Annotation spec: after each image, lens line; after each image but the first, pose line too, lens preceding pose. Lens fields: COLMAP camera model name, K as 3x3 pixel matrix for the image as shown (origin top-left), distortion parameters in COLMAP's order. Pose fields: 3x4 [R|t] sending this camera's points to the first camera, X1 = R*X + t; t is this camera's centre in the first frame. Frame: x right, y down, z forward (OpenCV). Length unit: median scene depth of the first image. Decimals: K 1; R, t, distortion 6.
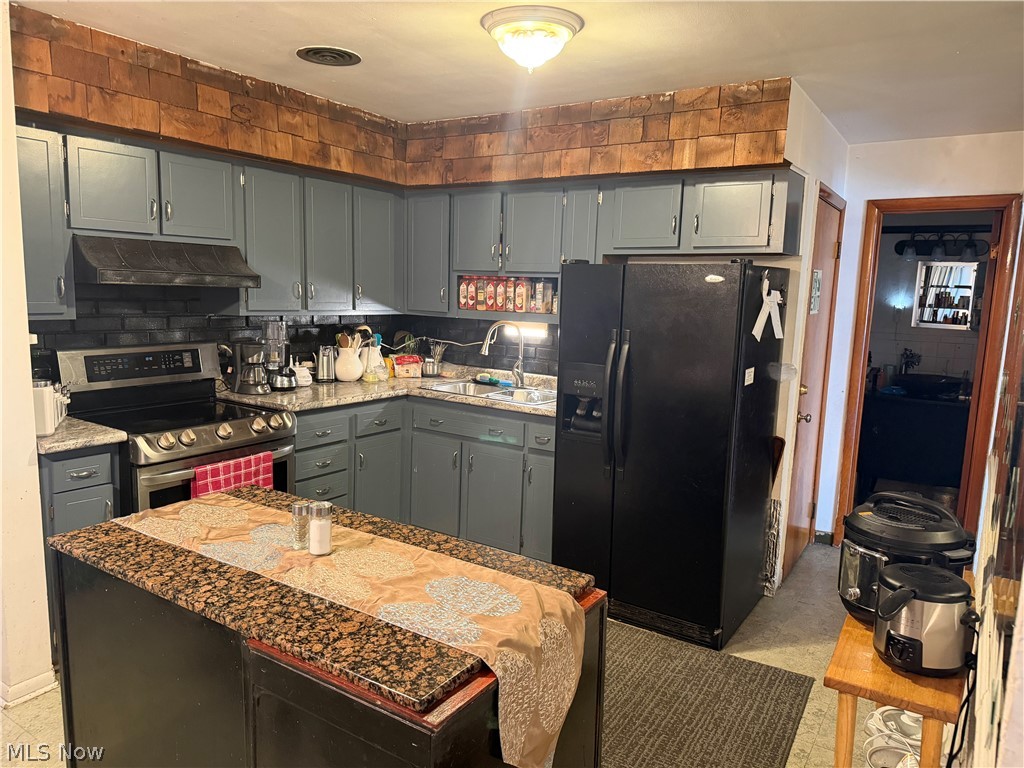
lens RADIAL K [[705.8, 0, 506.5], [0, 705.8, 383.9], [0, 0, 1]] dist [0.006014, -0.018045]
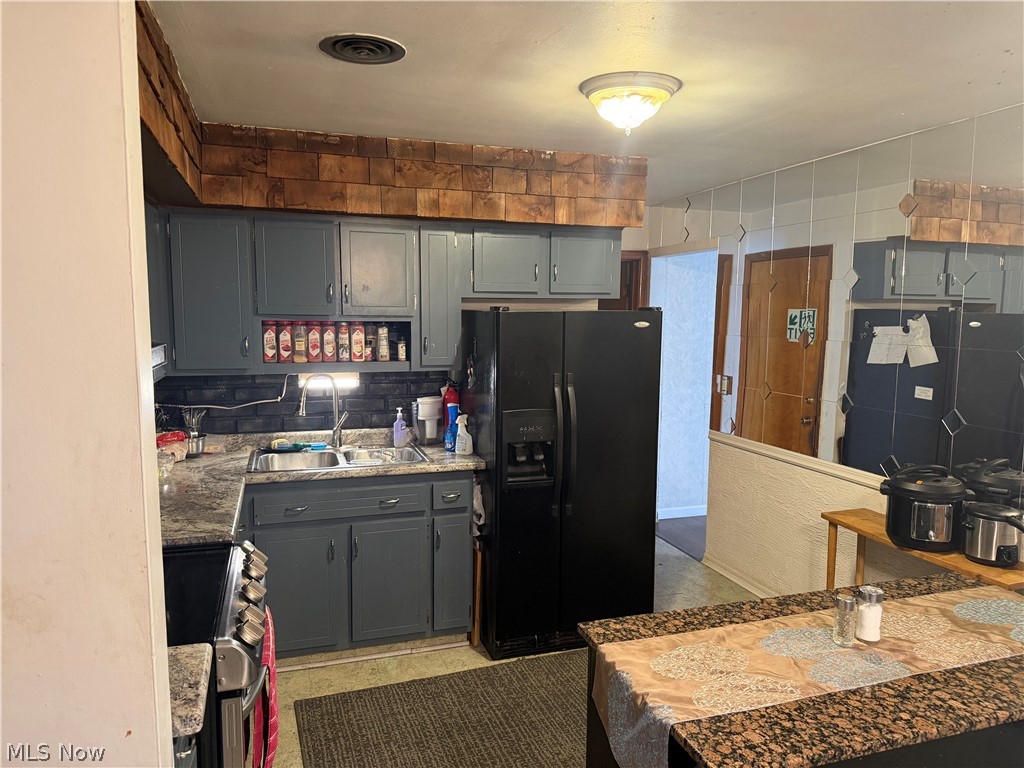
lens RADIAL K [[705.8, 0, 506.5], [0, 705.8, 383.9], [0, 0, 1]] dist [0.006014, -0.018045]
pose [[0.640082, -0.102868, 0.761389, -0.618812], [0.115596, 0.992610, 0.036928, -0.099071], [-0.759561, 0.064377, 0.647242, 0.344125]]
